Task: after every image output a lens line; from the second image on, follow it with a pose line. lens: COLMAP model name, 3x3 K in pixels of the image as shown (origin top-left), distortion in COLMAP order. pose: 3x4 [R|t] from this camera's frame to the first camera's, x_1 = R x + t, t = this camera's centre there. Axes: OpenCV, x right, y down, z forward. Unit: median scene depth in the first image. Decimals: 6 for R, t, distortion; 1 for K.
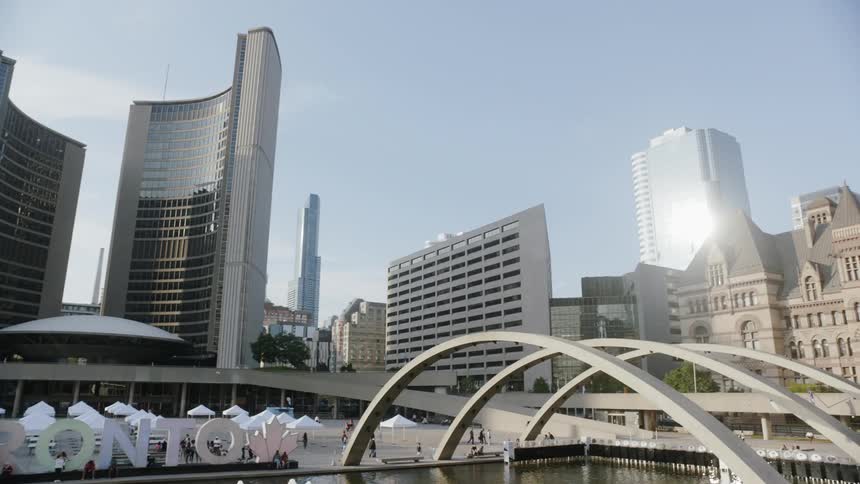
lens RADIAL K [[624.9, 0, 421.8], [0, 624.9, 243.7], [0, 0, 1]] dist [-0.045276, 0.056604]
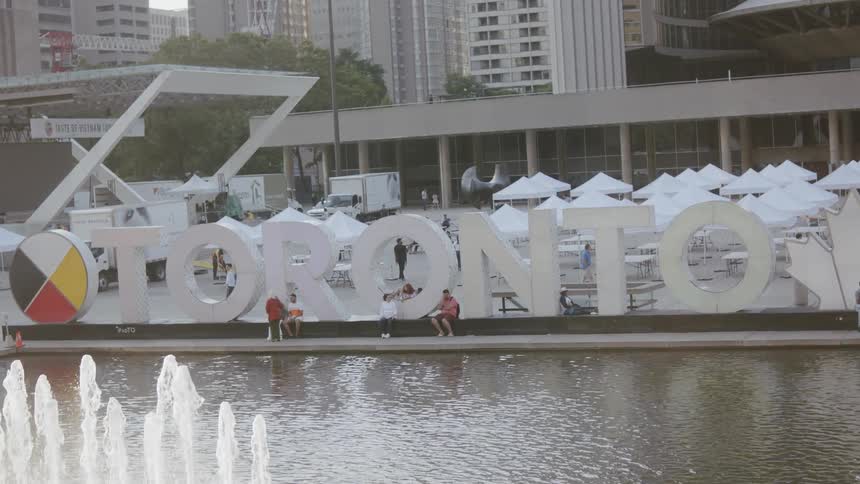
lens RADIAL K [[1711.1, 0, 426.8], [0, 1711.1, 241.7], [0, 0, 1]] dist [-0.178135, 0.000000]
pose [[0.620389, -0.012800, -0.784189, 0.440395], [0.252787, 0.949771, 0.184483, 0.066829], [0.742439, -0.312684, 0.592464, 0.235547]]
